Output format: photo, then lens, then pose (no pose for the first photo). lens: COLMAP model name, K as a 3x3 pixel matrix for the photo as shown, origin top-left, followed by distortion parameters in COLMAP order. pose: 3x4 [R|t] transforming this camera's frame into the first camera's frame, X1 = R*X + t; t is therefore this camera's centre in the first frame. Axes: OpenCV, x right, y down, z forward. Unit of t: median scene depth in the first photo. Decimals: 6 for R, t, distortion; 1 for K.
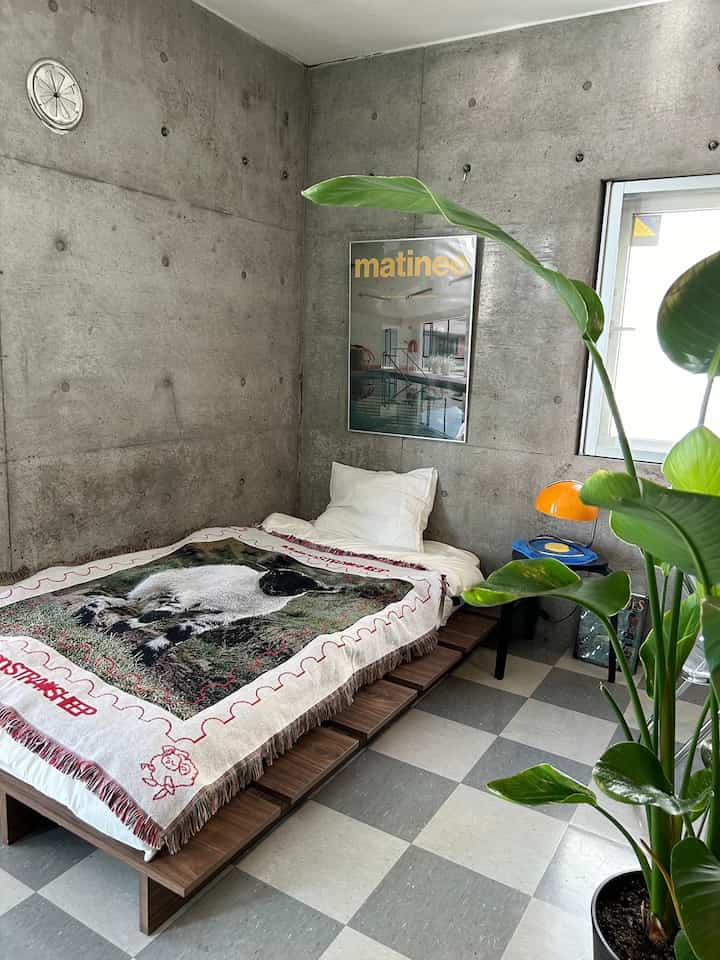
lens RADIAL K [[713.0, 0, 360.0], [0, 713.0, 480.0], [0, 0, 1]] dist [-0.000884, 0.000735]
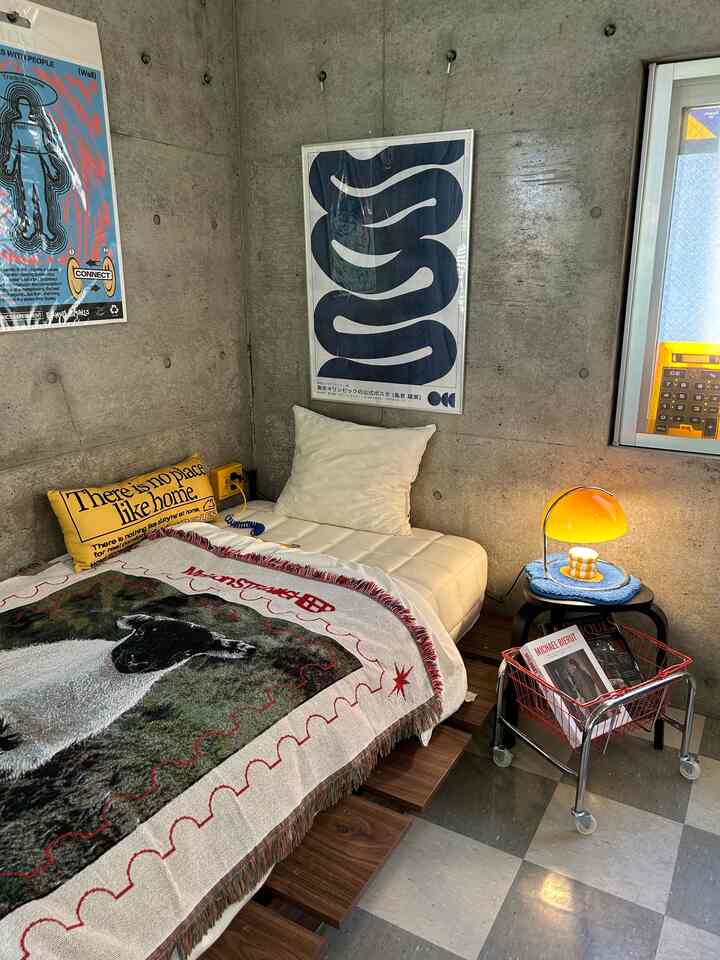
lens RADIAL K [[727.9, 0, 360.0], [0, 727.9, 480.0], [0, 0, 1]] dist [-0.002413, -0.004017]
pose [[0.998972, -0.045317, 0.001373, 0.036534], [0.045044, 0.995480, 0.083607, -0.073195], [-0.005156, -0.083459, 0.996498, 0.226975]]
